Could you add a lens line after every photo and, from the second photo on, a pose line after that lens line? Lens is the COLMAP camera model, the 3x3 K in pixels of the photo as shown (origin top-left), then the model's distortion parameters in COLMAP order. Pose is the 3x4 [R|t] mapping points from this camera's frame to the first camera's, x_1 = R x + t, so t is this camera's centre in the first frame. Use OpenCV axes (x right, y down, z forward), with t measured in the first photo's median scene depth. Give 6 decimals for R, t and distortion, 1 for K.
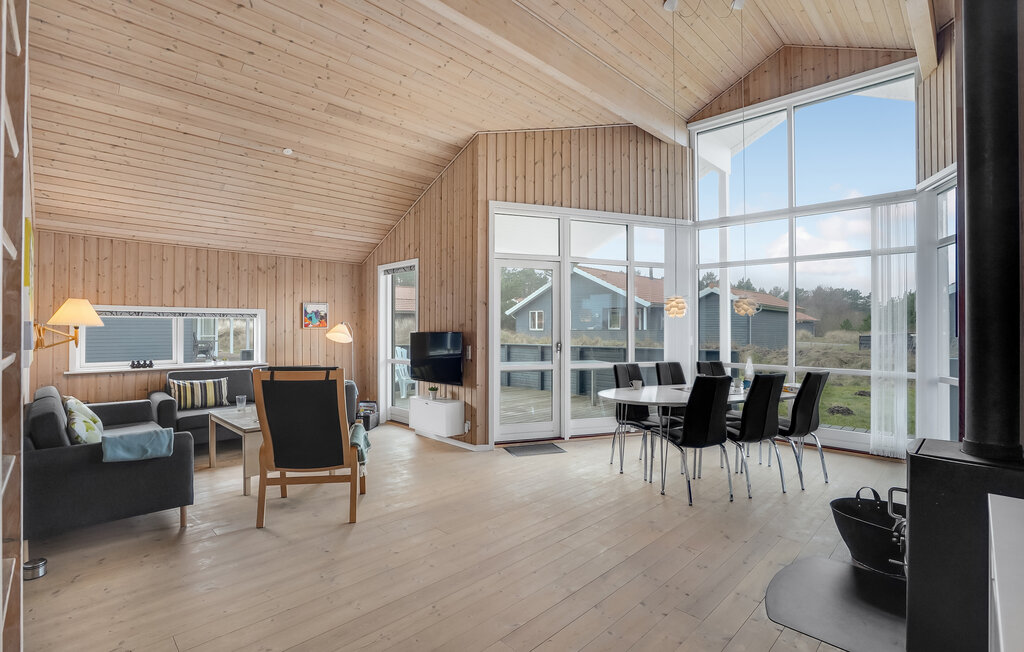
lens RADIAL K [[474.5, 0, 503.7], [0, 474.5, 322.7], [0, 0, 1]] dist [-0.044174, 0.014231]
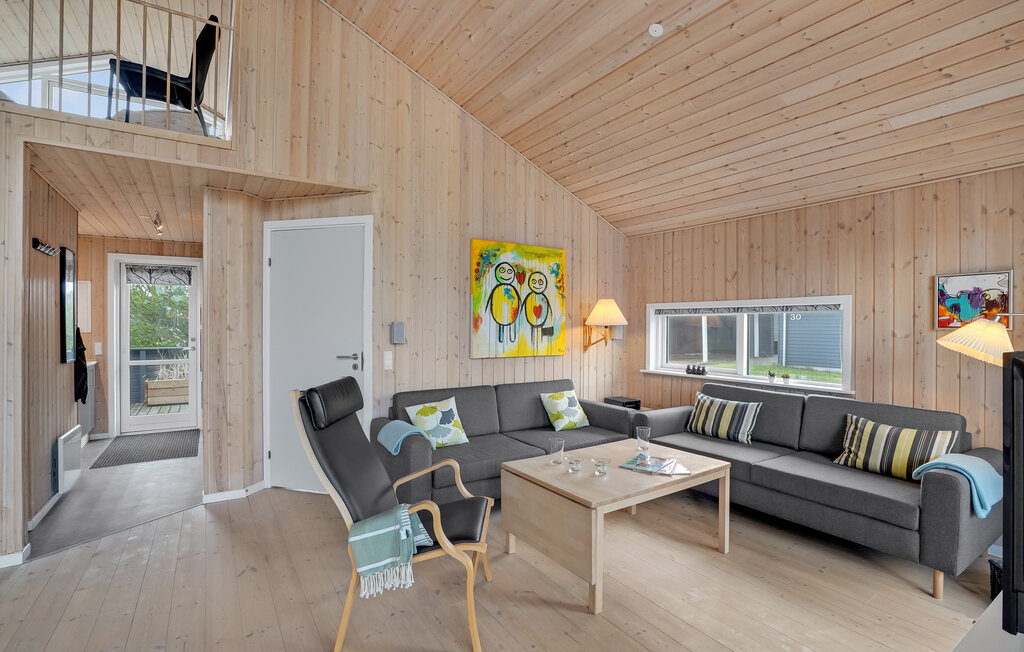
lens RADIAL K [[474.5, 0, 506.7], [0, 474.5, 324.5], [0, 0, 1]] dist [-0.044174, 0.014231]
pose [[-0.199097, -0.001111, -0.979979, 0.134514], [0.009826, 0.999947, -0.003130, 0.004948], [0.979931, -0.010252, -0.199075, 0.822269]]
